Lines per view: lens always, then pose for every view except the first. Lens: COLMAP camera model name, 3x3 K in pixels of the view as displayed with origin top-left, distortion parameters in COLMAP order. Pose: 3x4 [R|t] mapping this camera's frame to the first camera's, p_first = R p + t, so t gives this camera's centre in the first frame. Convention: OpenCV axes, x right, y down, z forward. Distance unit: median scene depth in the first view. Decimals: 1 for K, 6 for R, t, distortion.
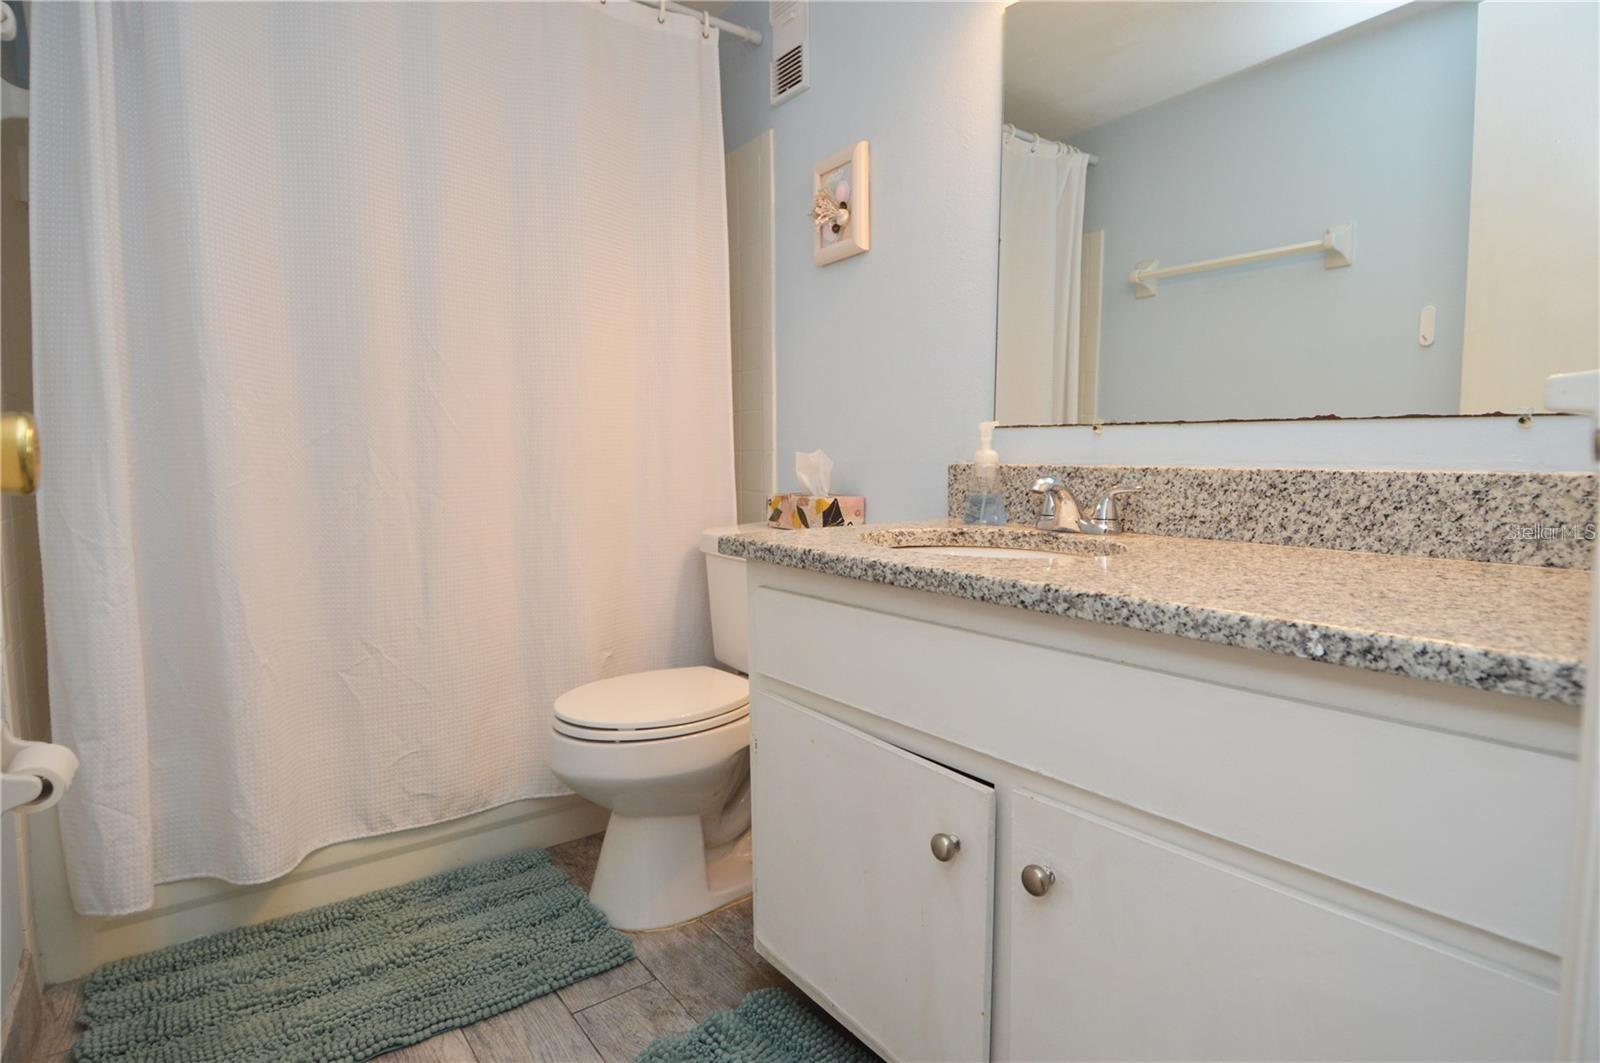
lens RADIAL K [[851.1, 0, 809.8], [0, 851.1, 518.8], [0, 0, 1]] dist [0.016014, -0.027125]
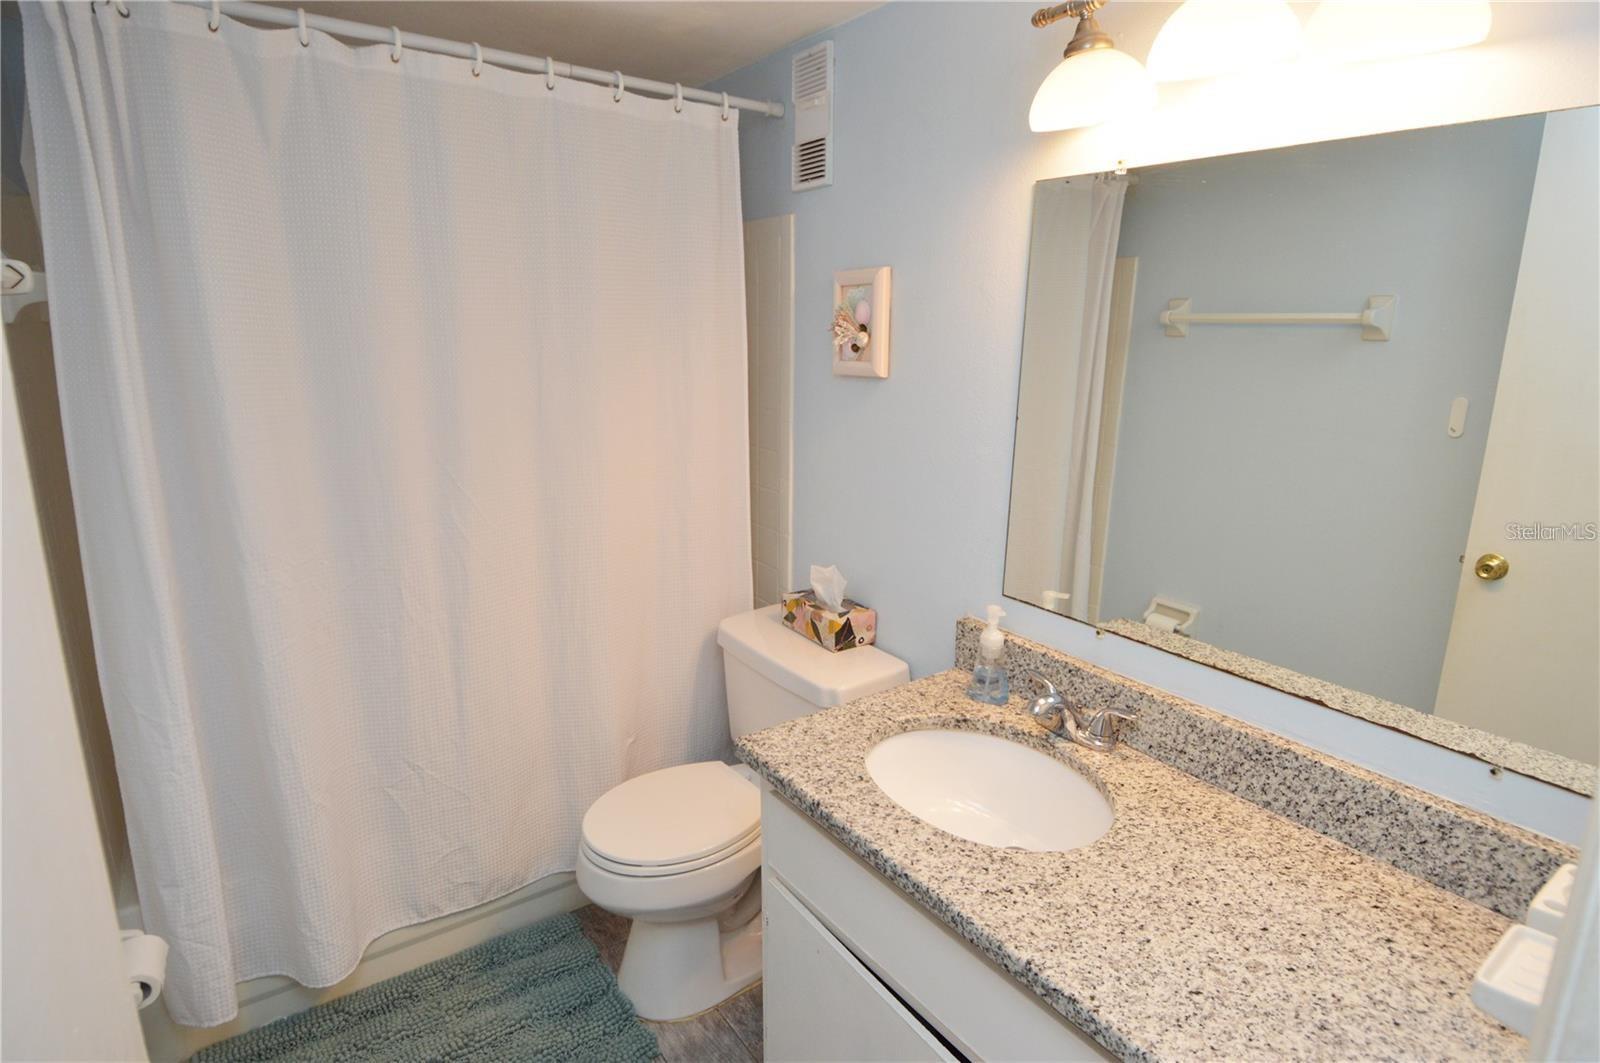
lens RADIAL K [[854.4, 0, 808.6], [0, 854.4, 522.9], [0, 0, 1]] dist [0.015912, -0.025828]
pose [[0.999554, 0.021633, -0.020574, 0.001628], [-0.018276, 0.988320, 0.151294, -0.378966], [0.023607, -0.150850, 0.988275, -0.014457]]
